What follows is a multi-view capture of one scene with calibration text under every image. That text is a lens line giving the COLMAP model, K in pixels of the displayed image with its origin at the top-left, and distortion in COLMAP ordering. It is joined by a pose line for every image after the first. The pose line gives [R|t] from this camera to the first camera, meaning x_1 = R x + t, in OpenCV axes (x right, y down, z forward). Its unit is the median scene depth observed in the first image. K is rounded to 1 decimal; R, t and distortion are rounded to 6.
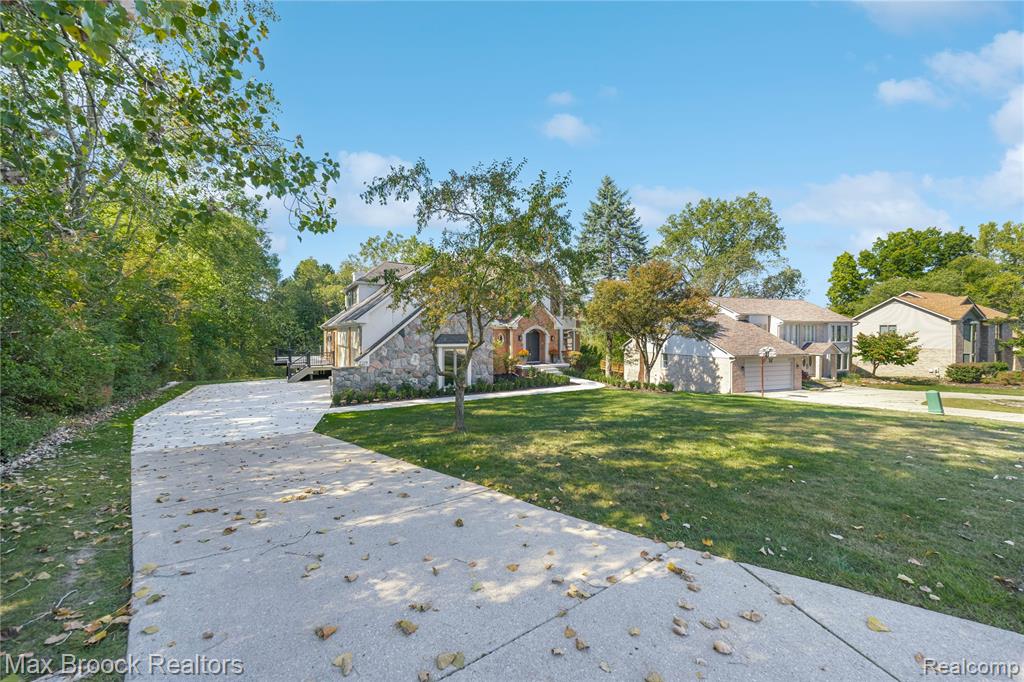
lens RADIAL K [[371.3, 0, 511.4], [0, 371.3, 335.4], [0, 0, 1]] dist [0.000141, 0.000004]
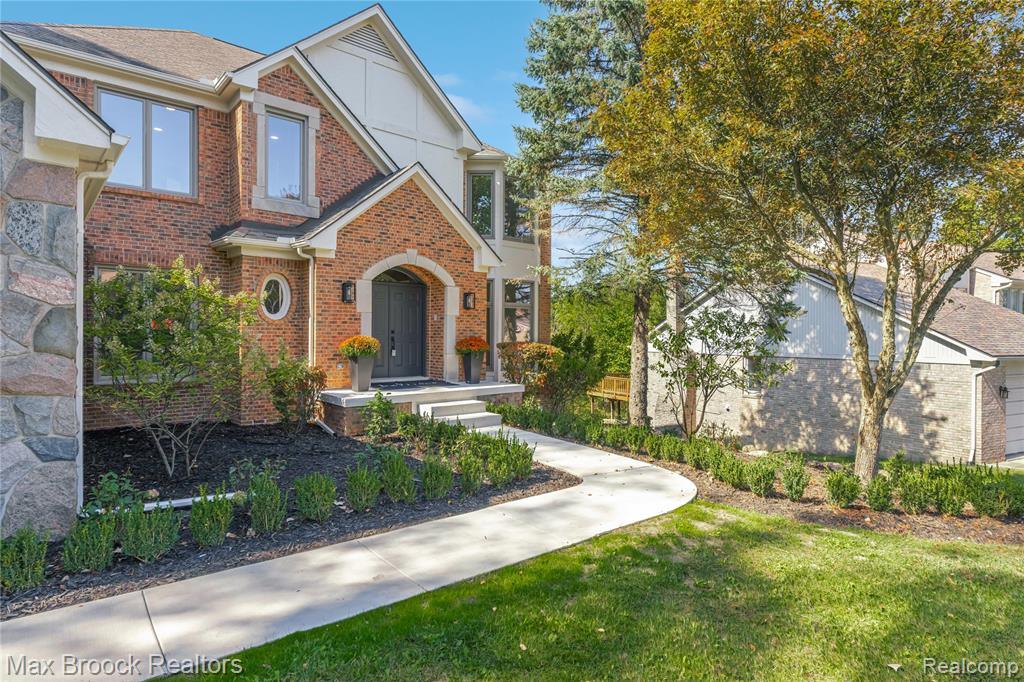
lens RADIAL K [[562.4, 0, 510.3], [0, 562.4, 340.8], [0, 0, 1]] dist [0.002344, -0.002340]
pose [[0.989285, 0.002468, 0.145974, 0.084336], [-0.002531, 0.999997, 0.000243, 0.044122], [-0.145973, -0.000610, 0.989288, 0.587359]]
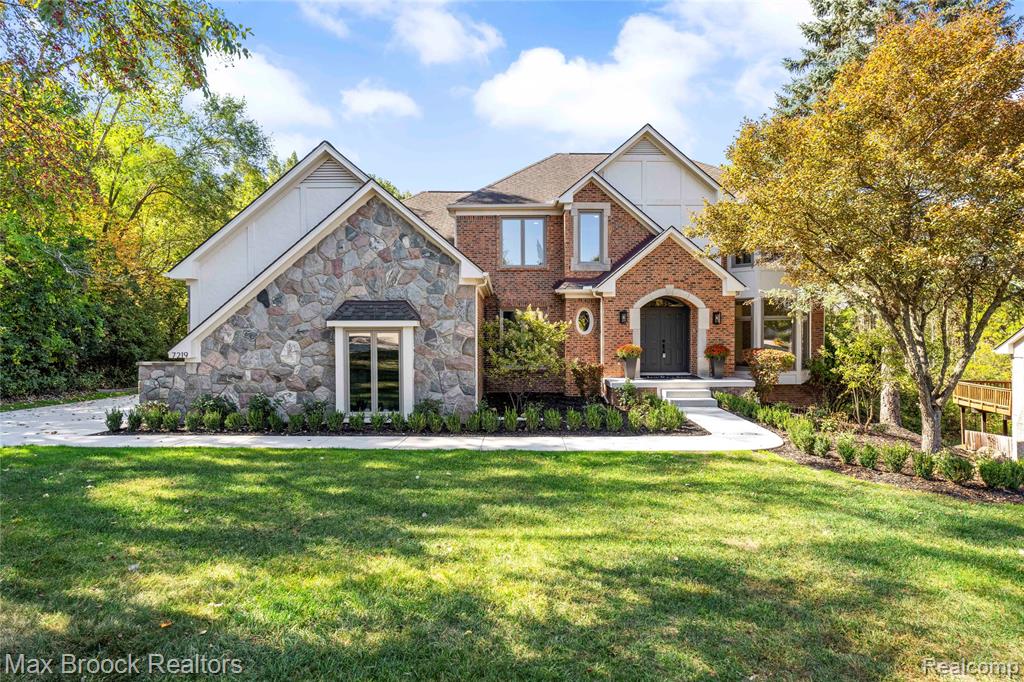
lens RADIAL K [[562.4, 0, 509.5], [0, 562.4, 339.7], [0, 0, 1]] dist [0.002344, -0.002340]
pose [[0.848562, -0.000056, -0.529096, 0.268044], [0.000558, 1.000000, 0.000788, 0.034240], [0.529096, -0.000963, 0.848561, 0.377085]]
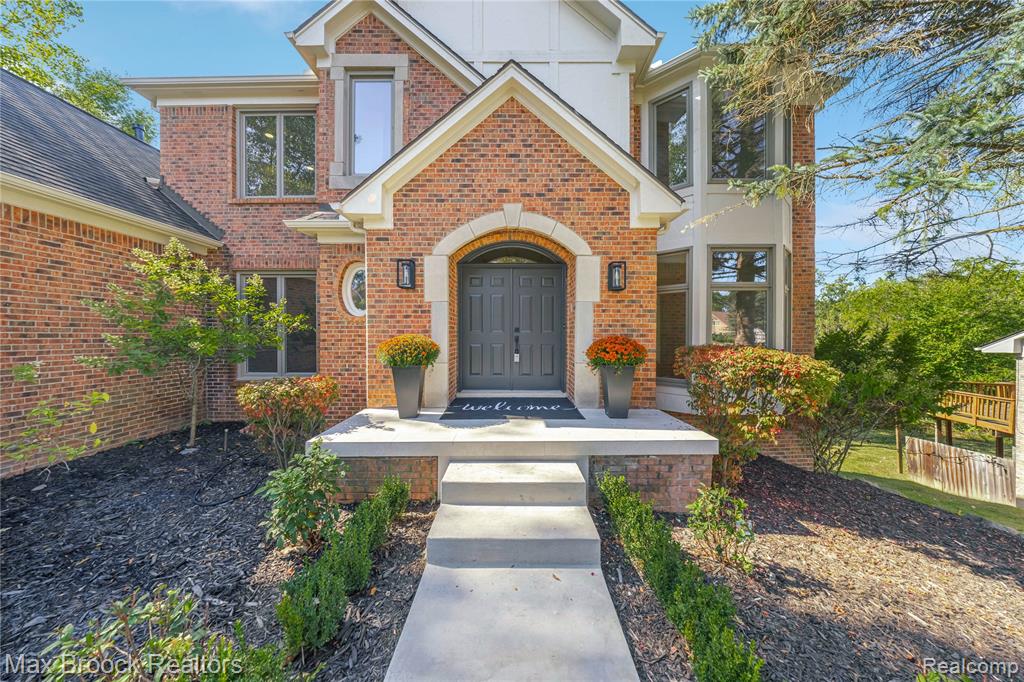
lens RADIAL K [[324.5, 0, 513.0], [0, 324.5, 337.2], [0, 0, 1]] dist [-0.005595, -0.000095]
pose [[0.843333, 0.004524, -0.537372, 0.167369], [-0.004729, 0.999988, 0.000997, 0.041346], [0.537370, 0.001700, 0.843345, 0.911135]]
